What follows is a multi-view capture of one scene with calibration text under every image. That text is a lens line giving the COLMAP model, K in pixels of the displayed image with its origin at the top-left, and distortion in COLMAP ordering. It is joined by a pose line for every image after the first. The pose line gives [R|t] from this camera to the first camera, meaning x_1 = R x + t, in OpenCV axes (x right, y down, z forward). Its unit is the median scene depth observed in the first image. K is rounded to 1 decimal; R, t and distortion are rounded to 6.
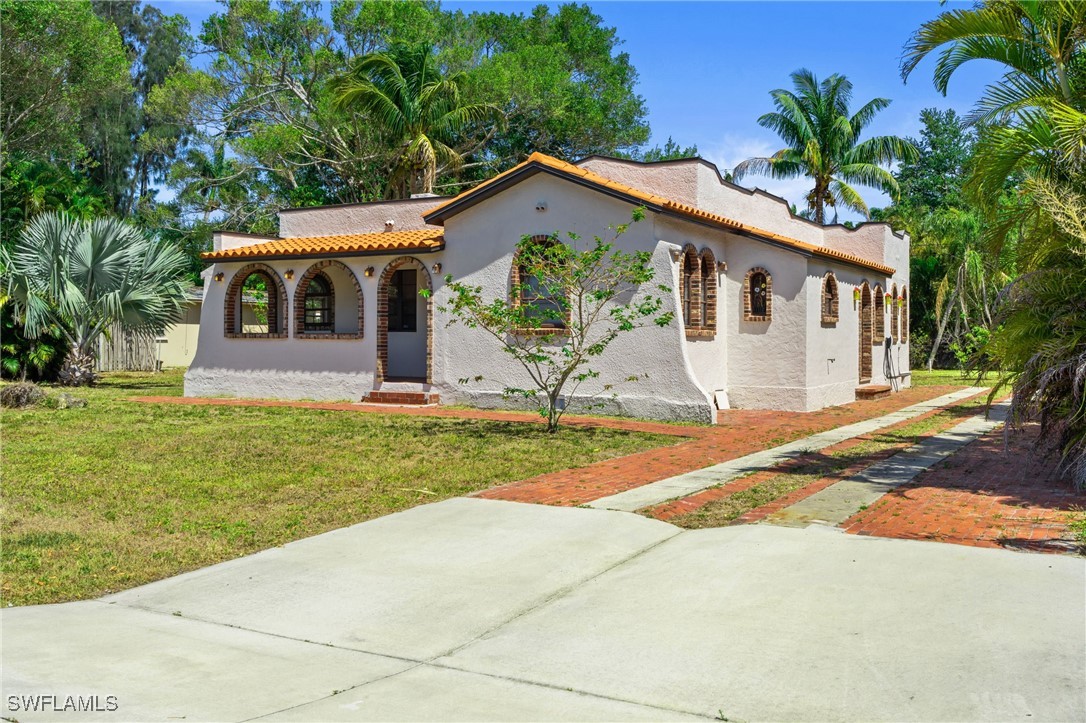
lens RADIAL K [[1041.4, 0, 542.6], [0, 1041.4, 357.9], [0, 0, 1]] dist [0.001814, 0.000000]
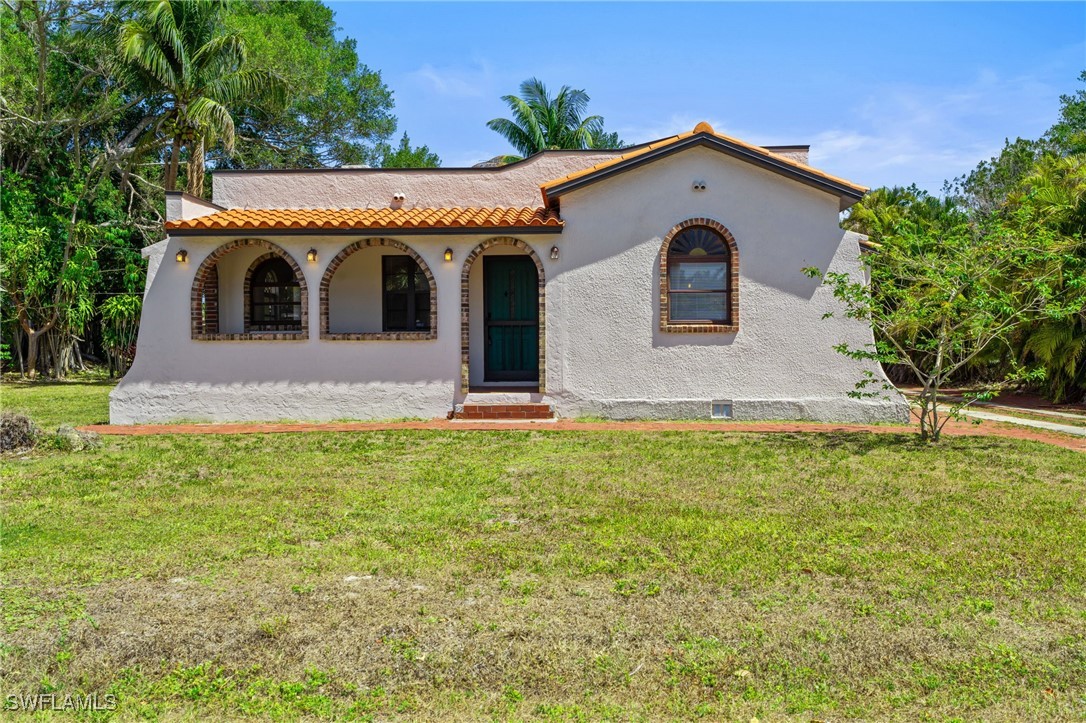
lens RADIAL K [[976.4, 0, 543.0], [0, 976.4, 361.1], [0, 0, 1]] dist [0.004252, -0.003469]
pose [[0.869484, -0.018550, 0.493613, -0.452104], [0.018300, 0.999818, 0.005339, -0.004120], [-0.493622, 0.004391, 0.869665, 0.304500]]
